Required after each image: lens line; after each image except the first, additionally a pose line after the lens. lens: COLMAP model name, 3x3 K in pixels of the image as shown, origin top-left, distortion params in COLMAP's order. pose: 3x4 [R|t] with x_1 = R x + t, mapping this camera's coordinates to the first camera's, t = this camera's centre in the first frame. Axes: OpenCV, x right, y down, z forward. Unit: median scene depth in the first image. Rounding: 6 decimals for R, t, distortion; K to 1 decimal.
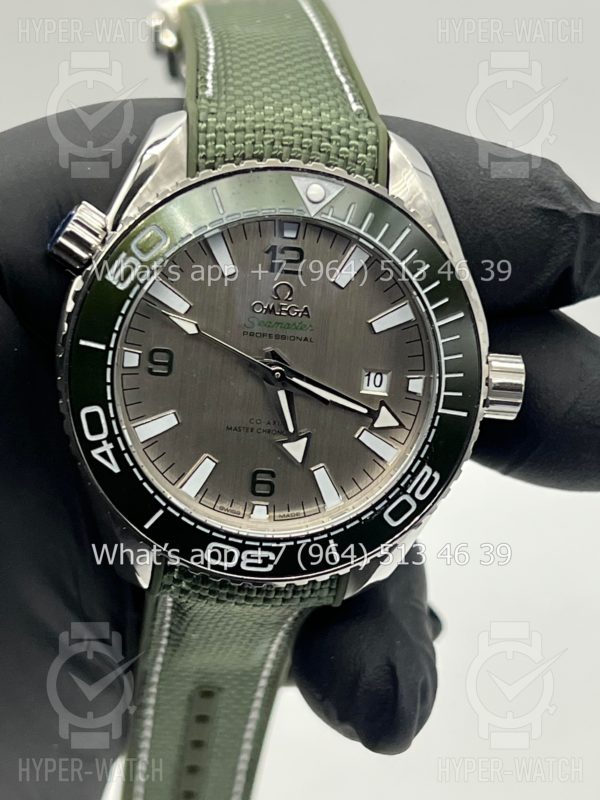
lens RADIAL K [[1820.9, 0, 300.0], [0, 1820.9, 400.0], [0, 0, 1]] dist [0.304916, -0.082195]
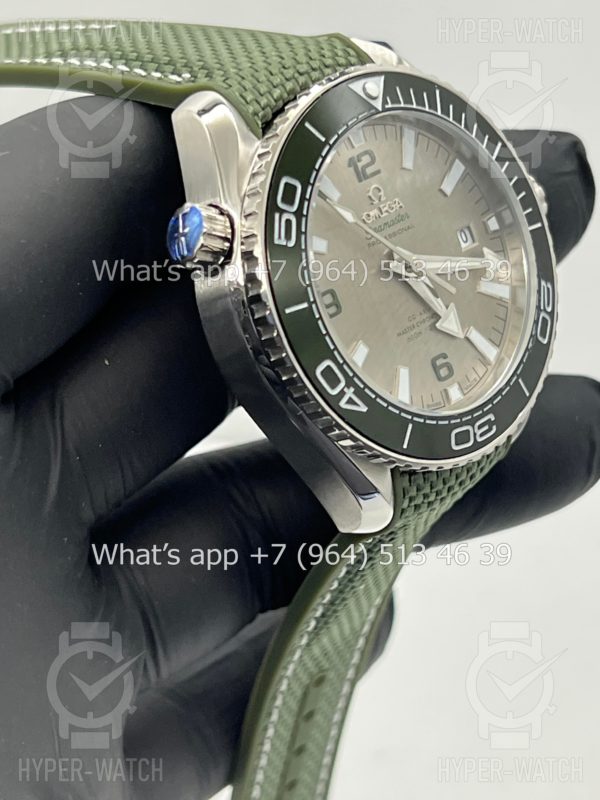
lens RADIAL K [[1820.9, 0, 300.0], [0, 1820.9, 400.0], [0, 0, 1]] dist [0.304916, -0.082195]
pose [[0.714617, -0.476456, 0.512165, -0.633189], [0.519184, 0.851942, 0.068133, -0.052929], [-0.468797, 0.217219, 0.856181, 0.145096]]
